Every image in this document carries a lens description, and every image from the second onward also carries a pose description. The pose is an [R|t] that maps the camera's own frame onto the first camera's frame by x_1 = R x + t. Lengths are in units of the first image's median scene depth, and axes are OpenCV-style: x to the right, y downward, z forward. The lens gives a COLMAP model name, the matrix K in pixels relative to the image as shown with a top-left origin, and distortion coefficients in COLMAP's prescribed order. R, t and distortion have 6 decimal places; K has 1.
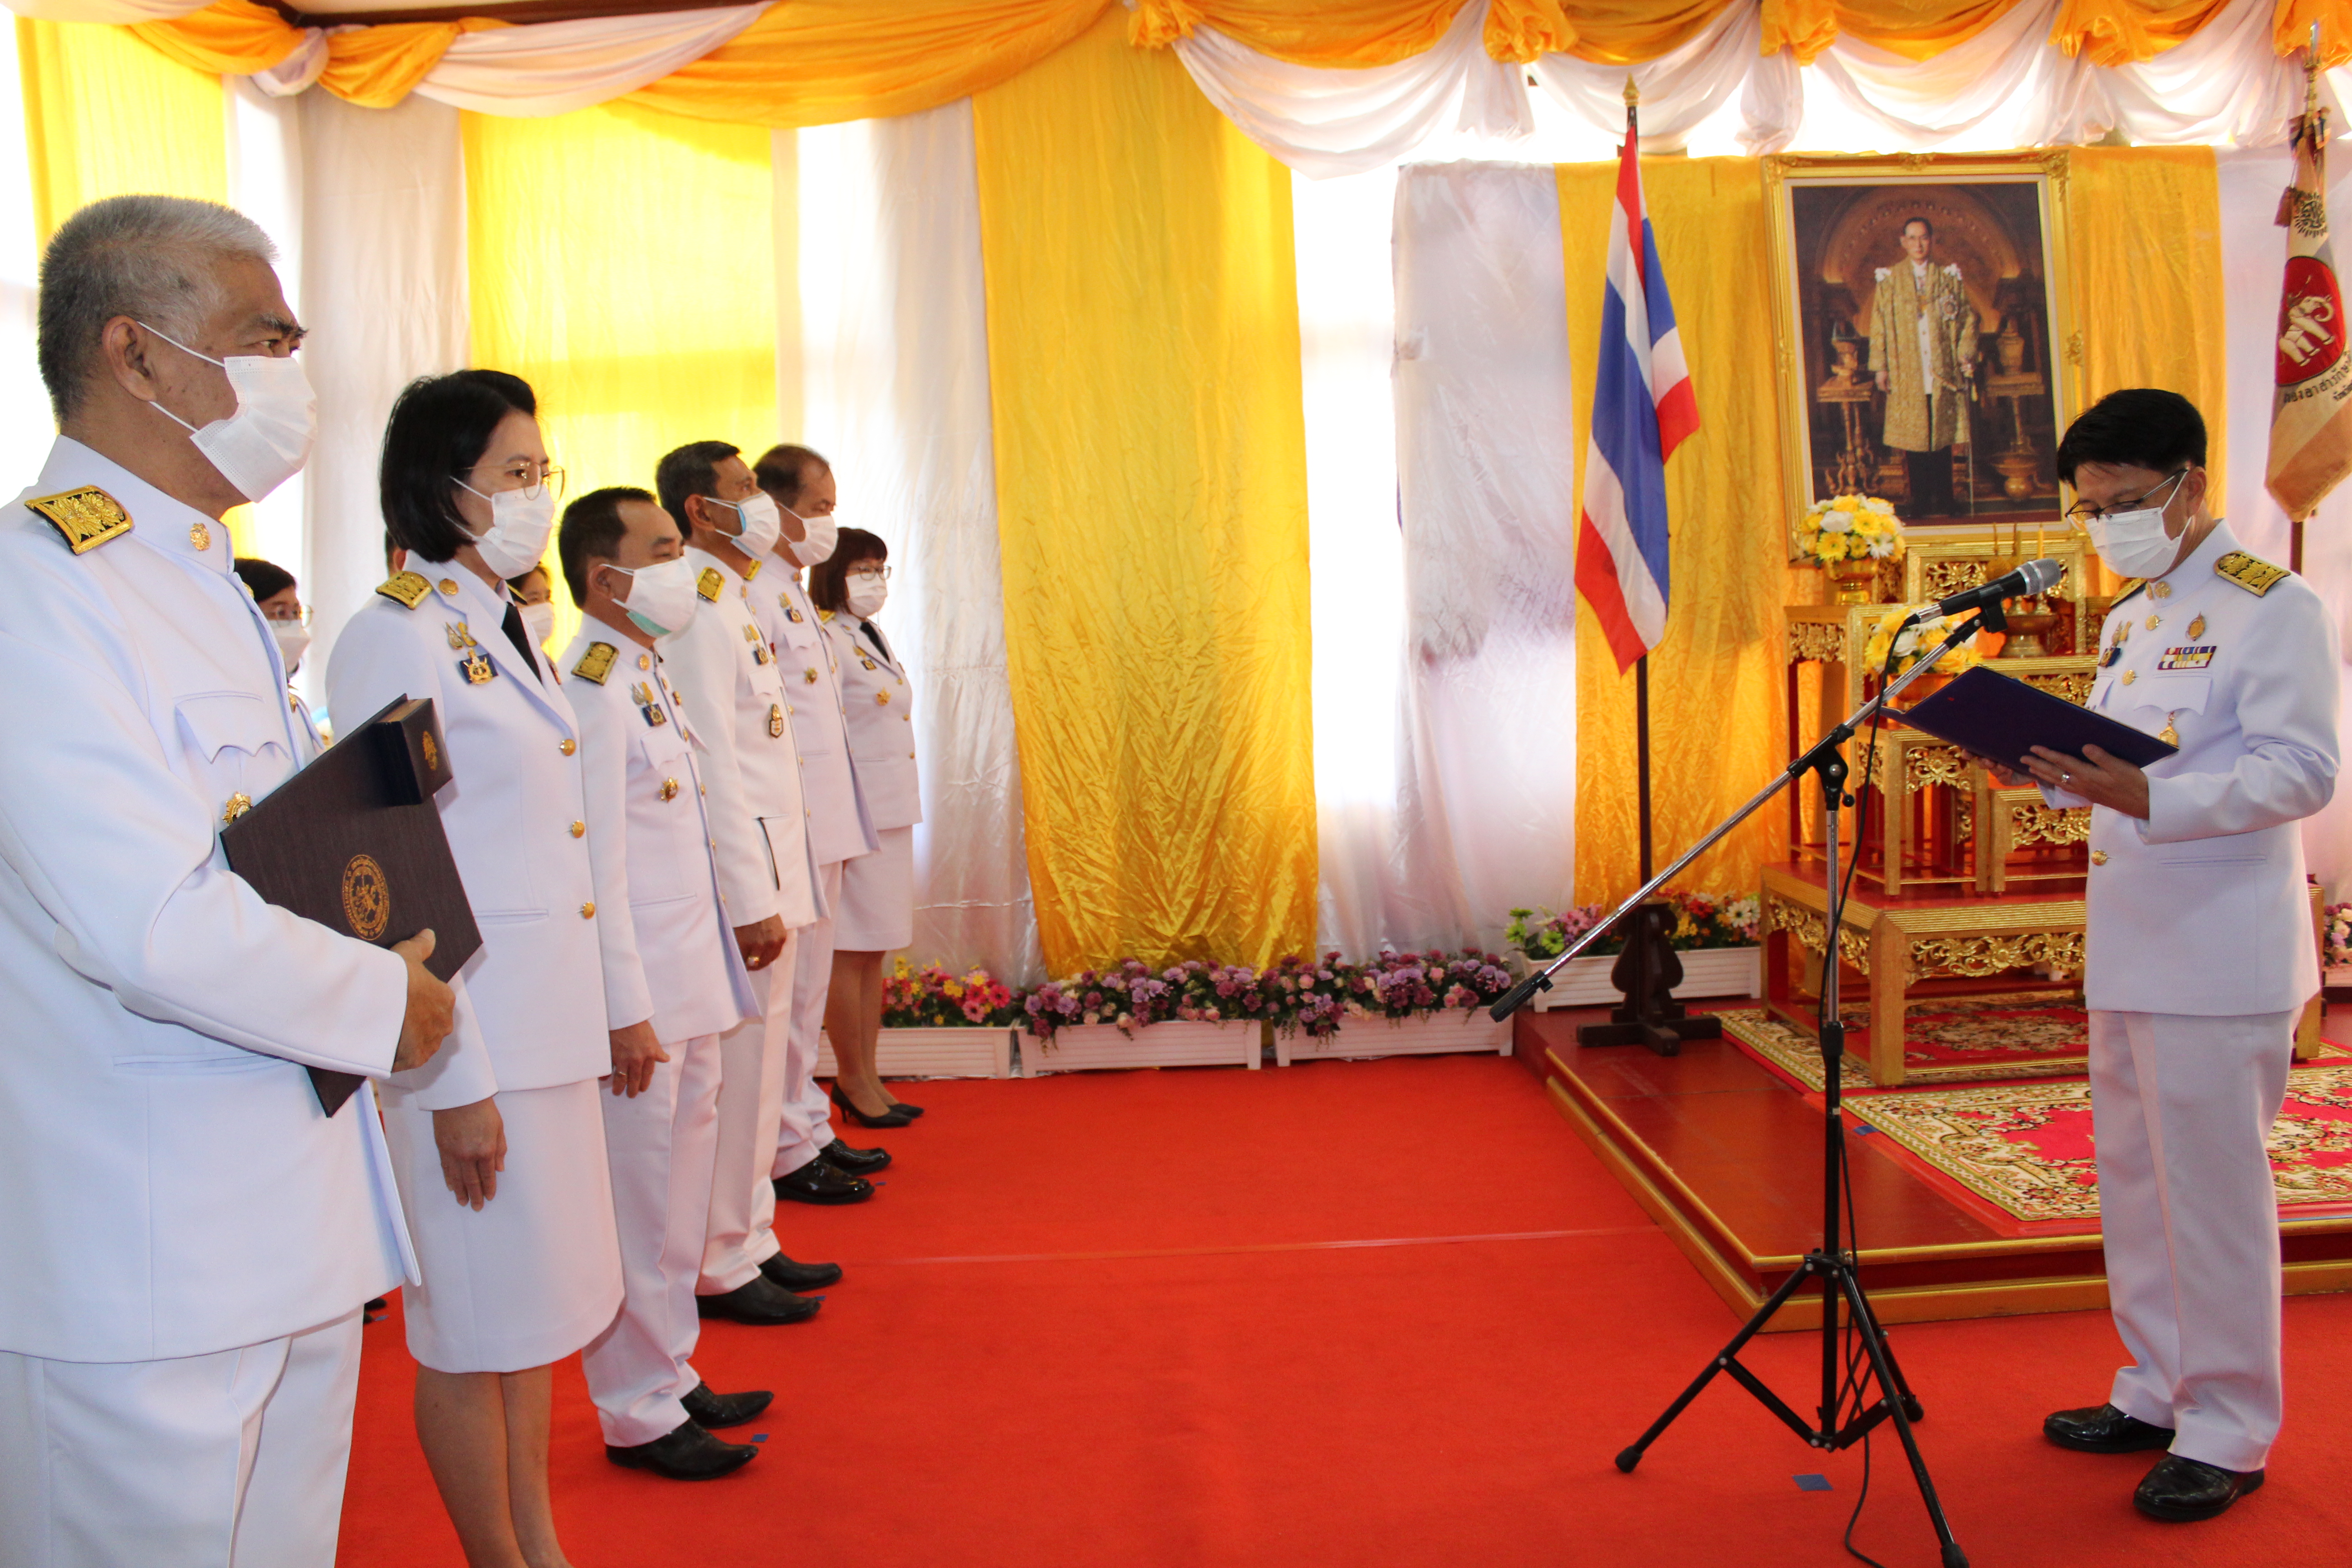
lens RADIAL K [[1947.8, 0, 1157.5], [0, 1947.8, 789.5], [0, 0, 1]] dist [-0.167587, 0.146543]
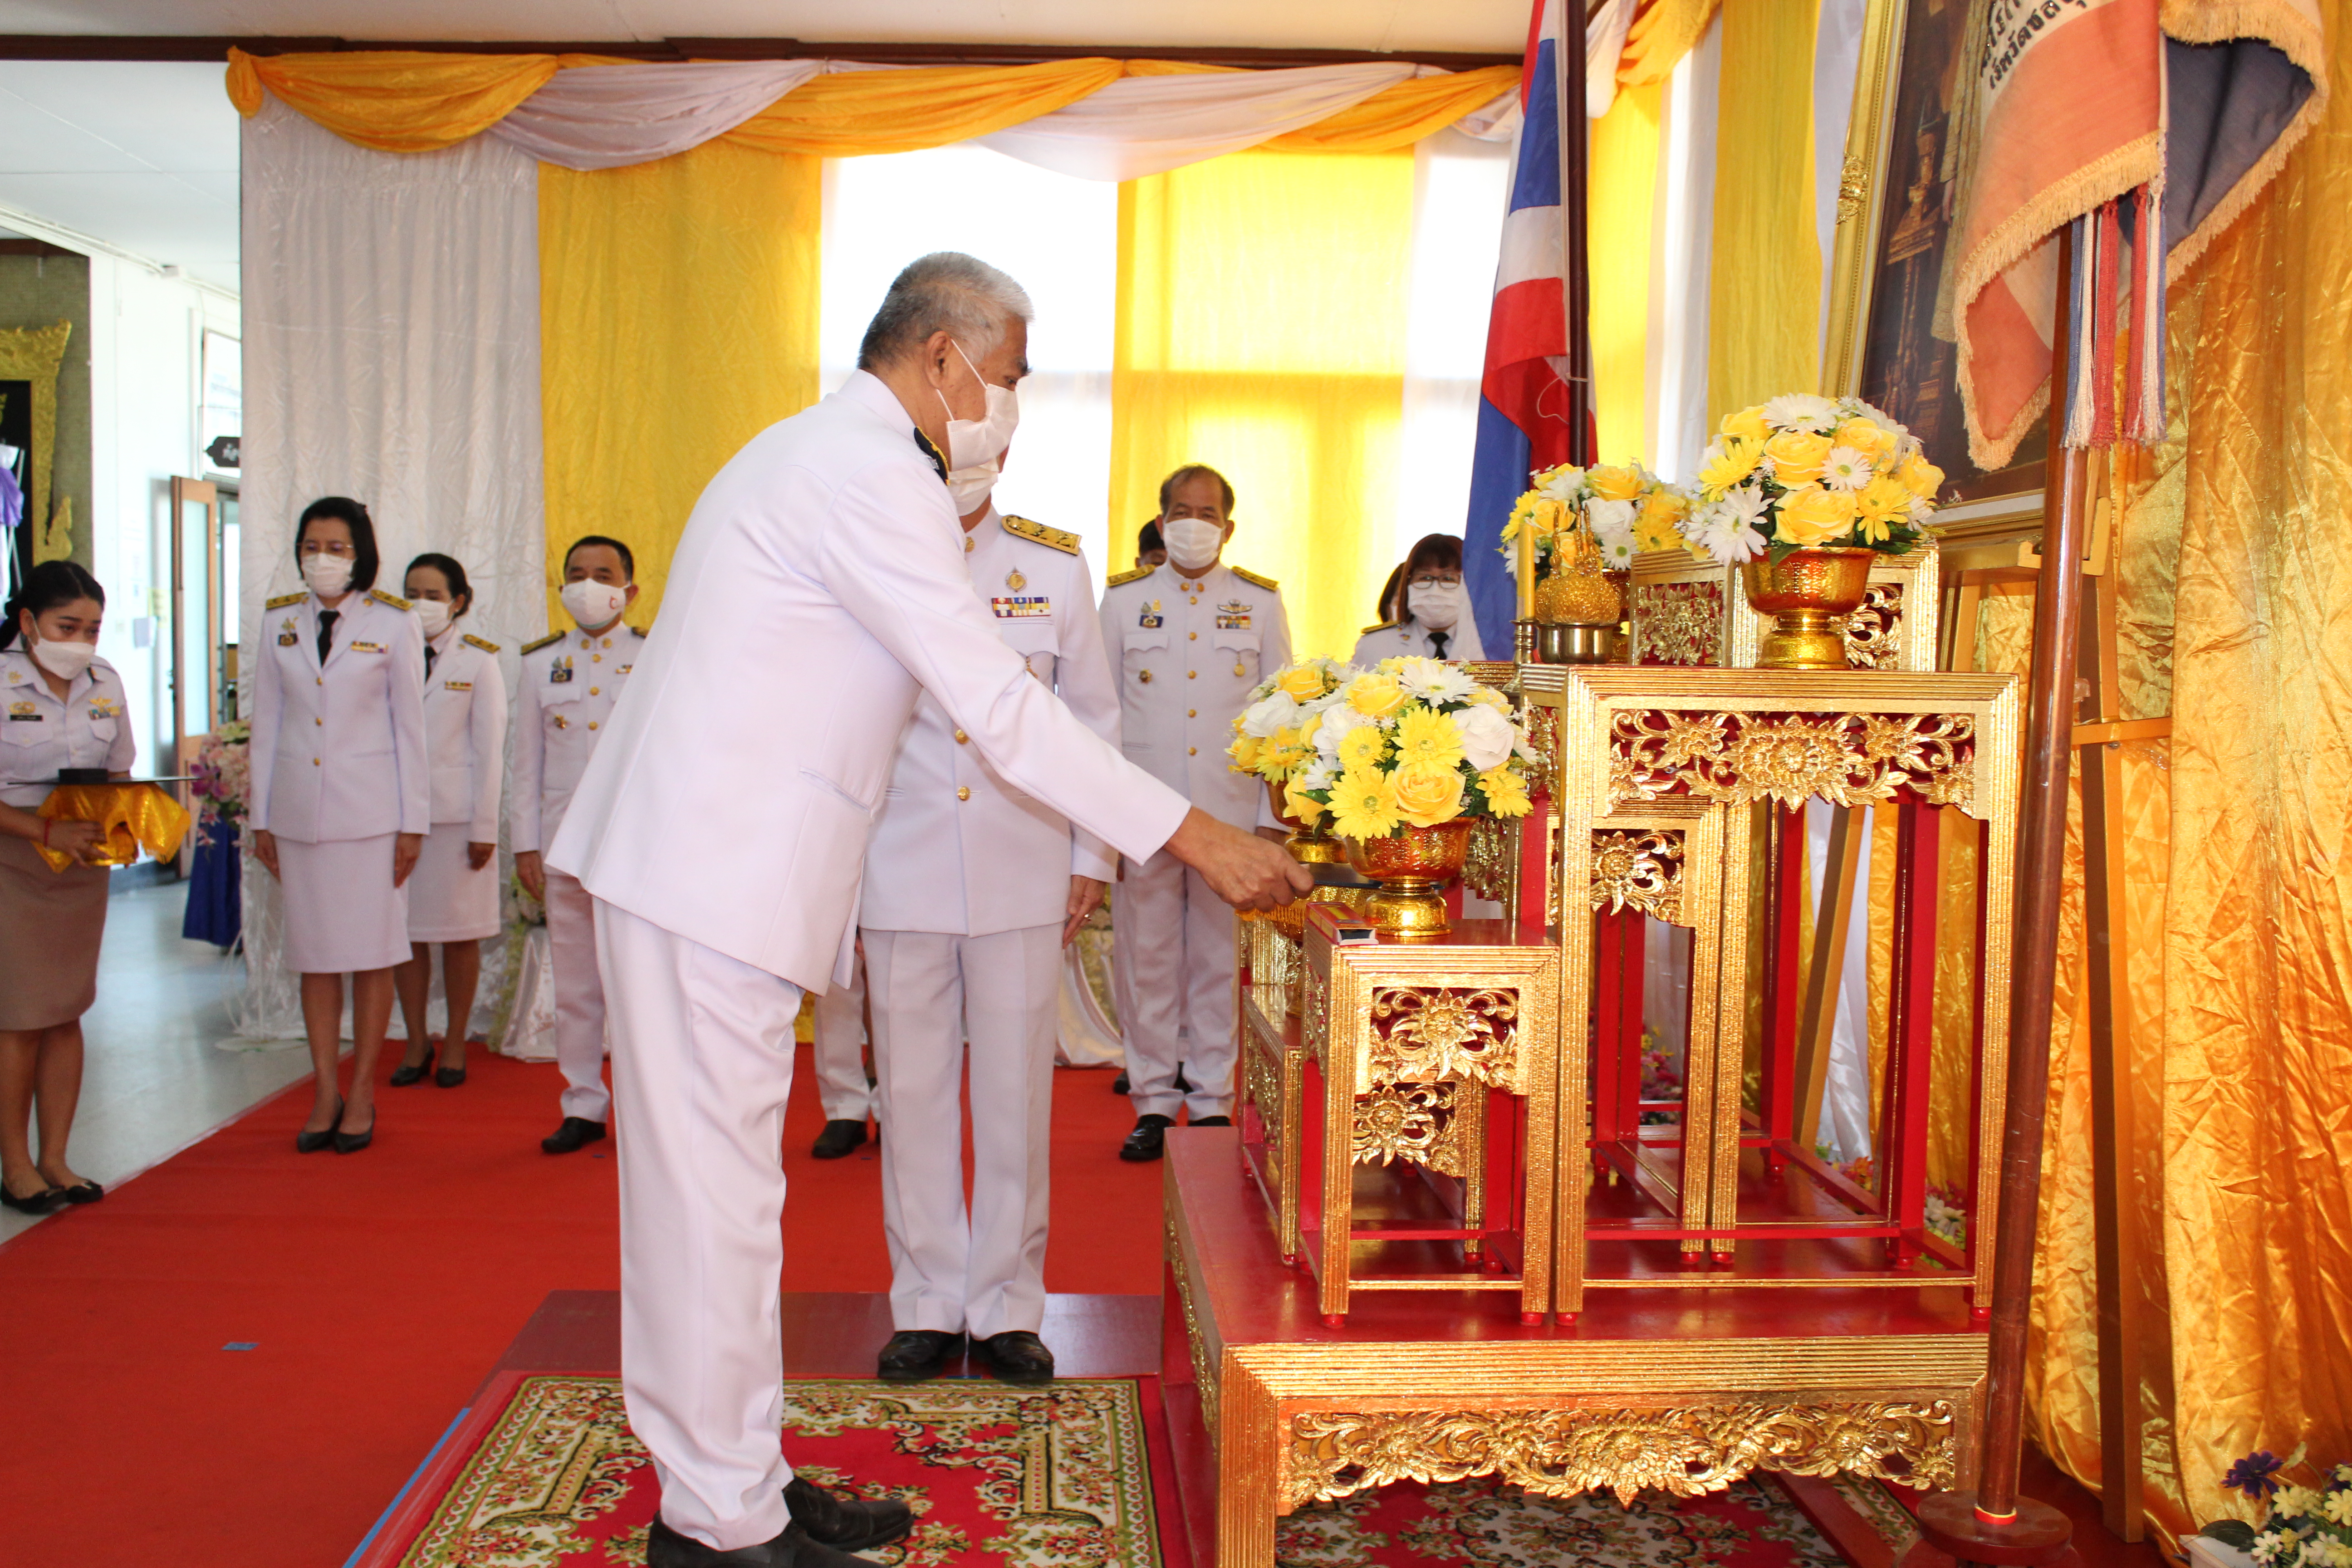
lens RADIAL K [[2396.4, 0, 1176.4], [0, 2396.4, 797.3], [0, 0, 1]] dist [-0.112637, 0.133811]
pose [[0.028767, 0.107103, -0.993832, 0.977051], [-0.101310, 0.989436, 0.103696, -0.110635], [0.994439, 0.097702, 0.039314, 0.797585]]
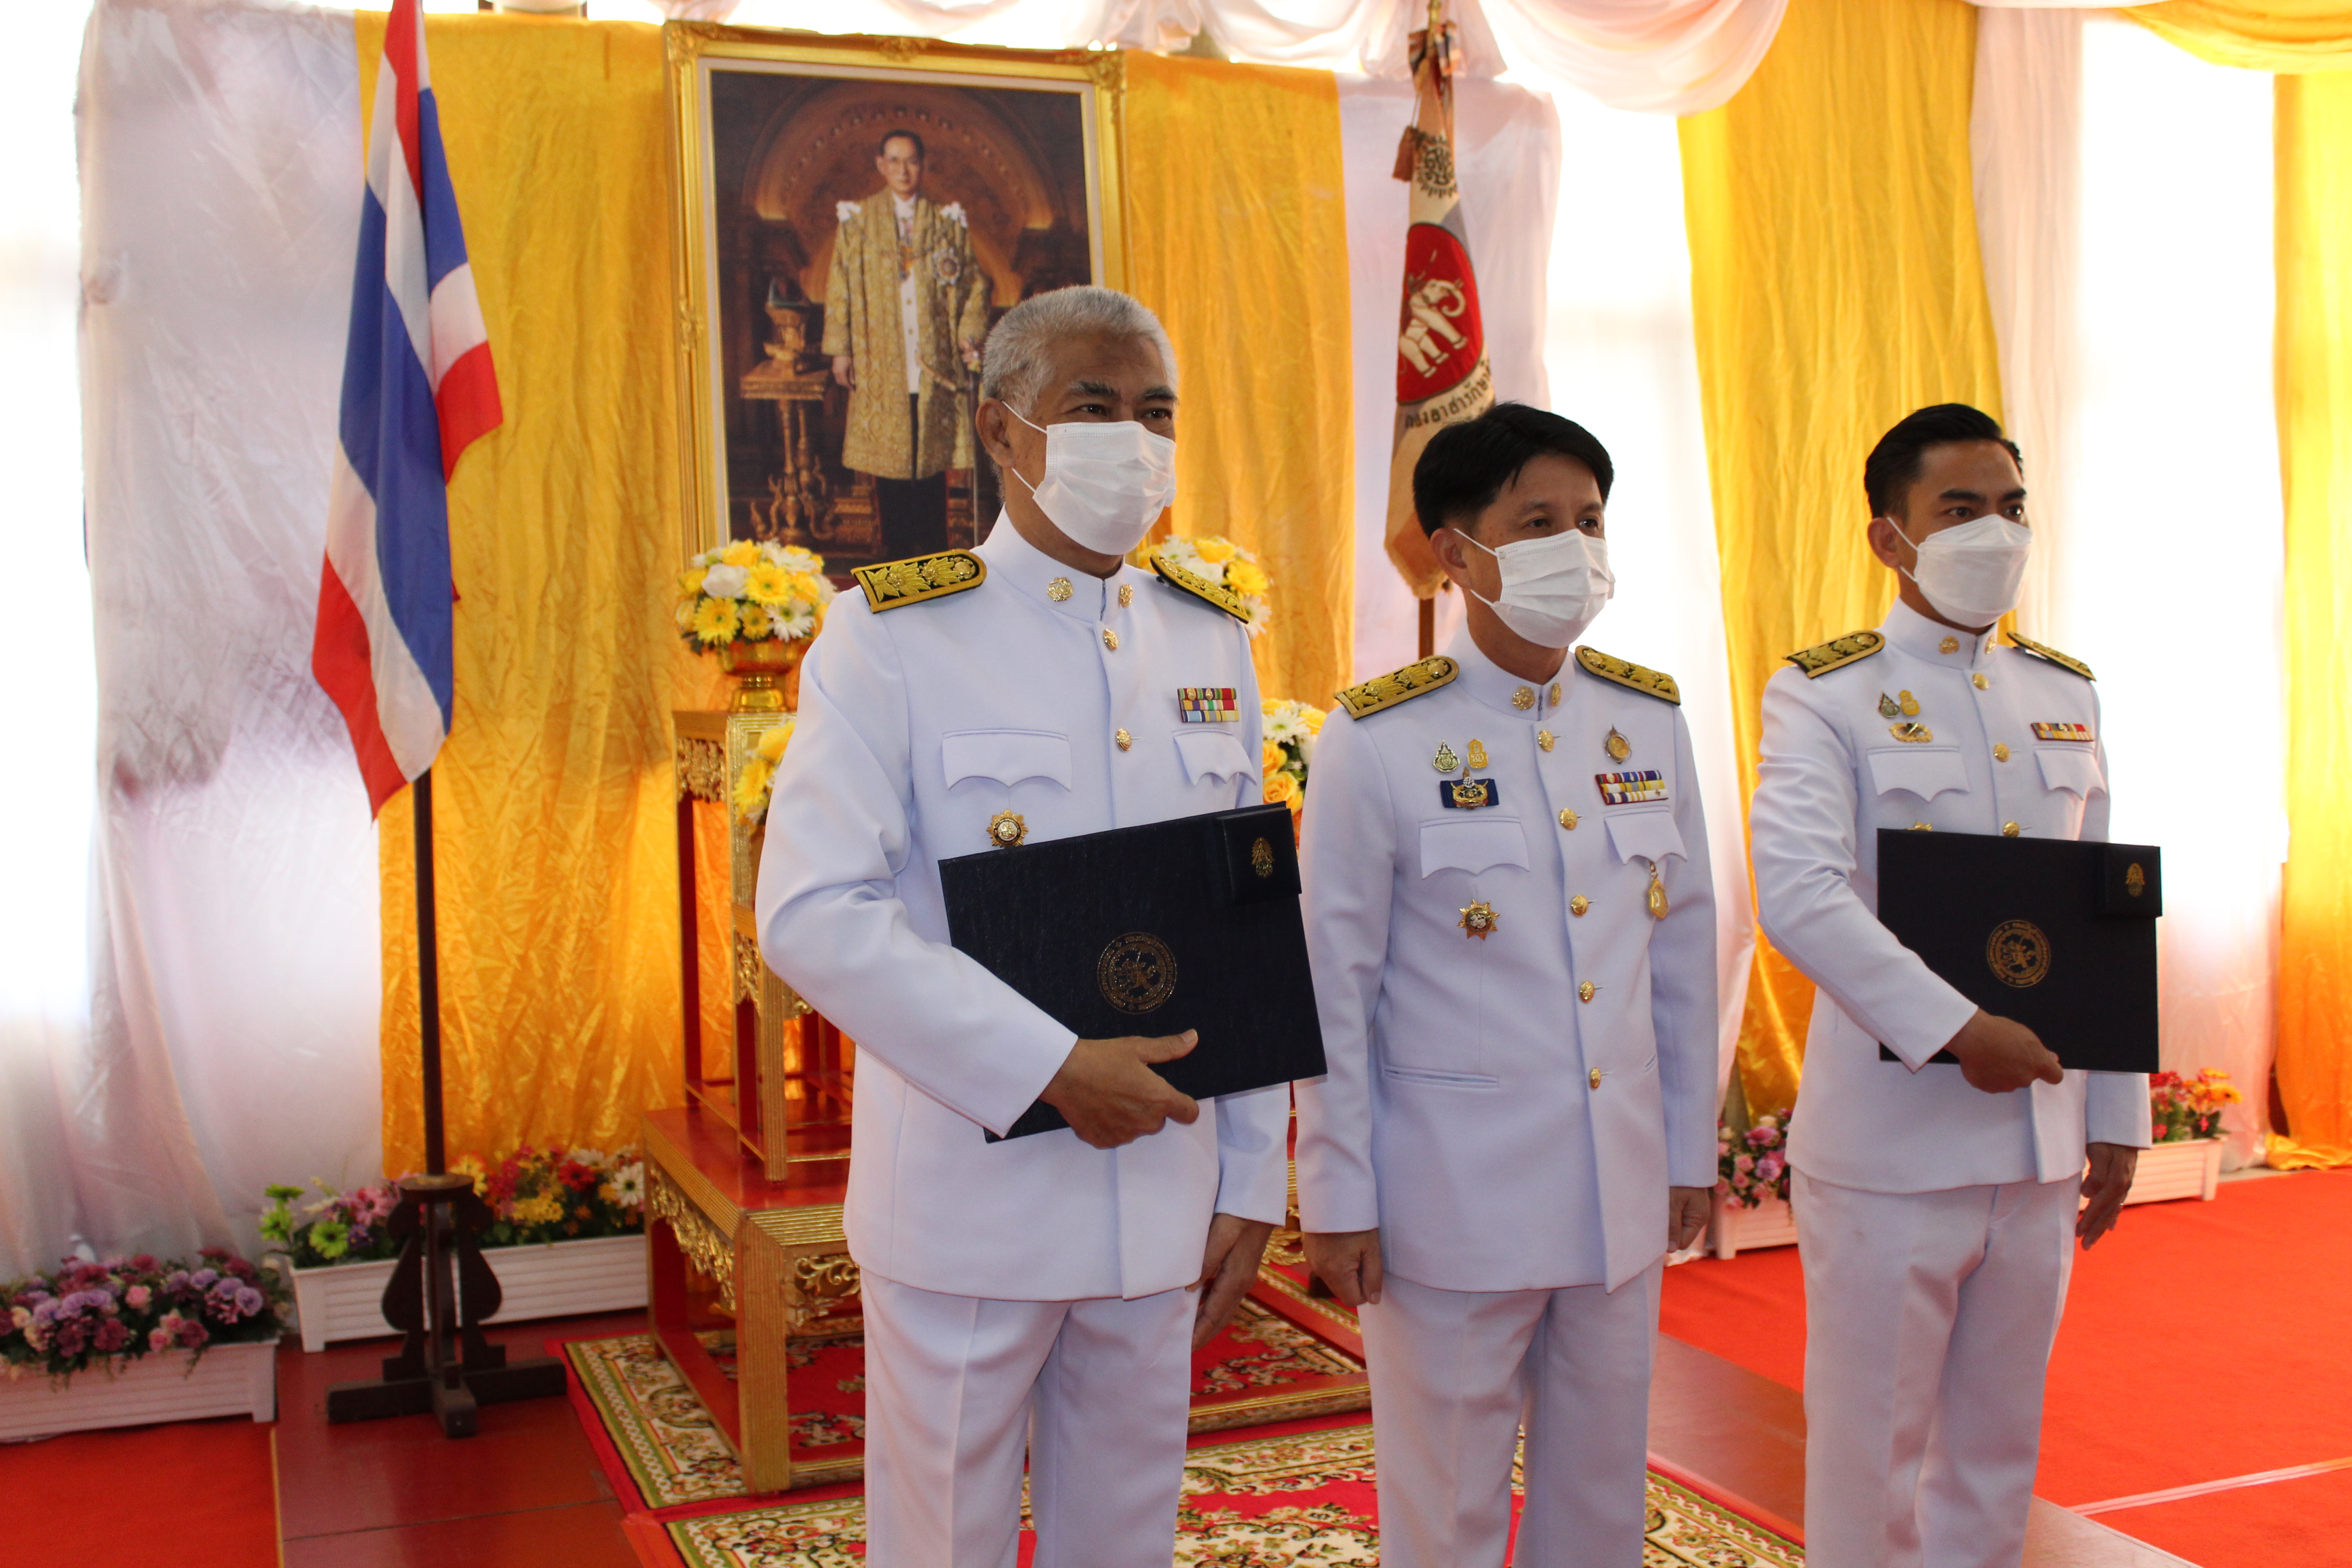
lens RADIAL K [[2452.2, 0, 1167.5], [0, 2452.2, 779.6], [0, 0, 1]] dist [-0.126683, 0.146373]
pose [[0.937010, 0.009676, 0.349168, 0.192740], [0.008610, 0.998673, -0.050779, -0.029019], [-0.349195, 0.050587, 0.935683, 0.172249]]
